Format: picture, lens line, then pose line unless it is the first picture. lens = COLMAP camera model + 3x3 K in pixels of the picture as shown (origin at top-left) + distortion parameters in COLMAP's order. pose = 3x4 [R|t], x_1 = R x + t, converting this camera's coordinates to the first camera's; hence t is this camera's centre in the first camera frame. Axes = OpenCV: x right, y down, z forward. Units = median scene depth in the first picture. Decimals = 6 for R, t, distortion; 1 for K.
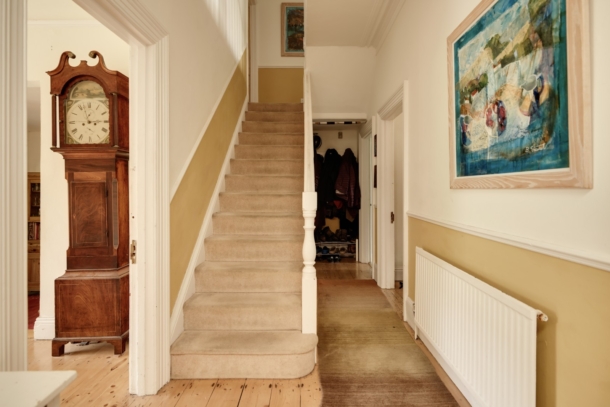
lens RADIAL K [[335.6, 0, 306.6], [0, 335.6, 197.1], [0, 0, 1]] dist [0.000344, 0.000264]
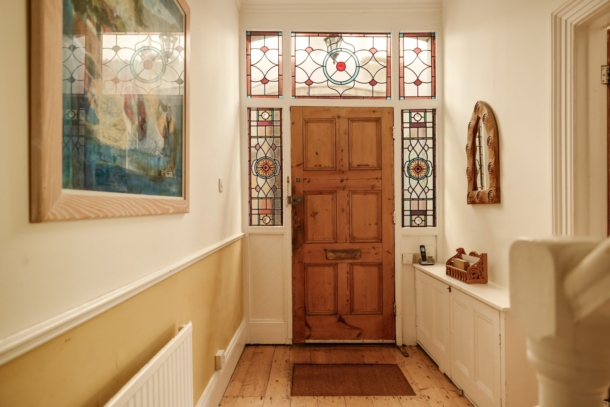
lens RADIAL K [[335.6, 0, 306.6], [0, 335.6, 197.1], [0, 0, 1]] dist [0.000344, 0.000264]
pose [[-0.999906, 0.010333, 0.009000, 0.213121], [0.010310, 0.999943, -0.002591, -0.057337], [-0.009026, -0.002498, -0.999956, 1.649743]]
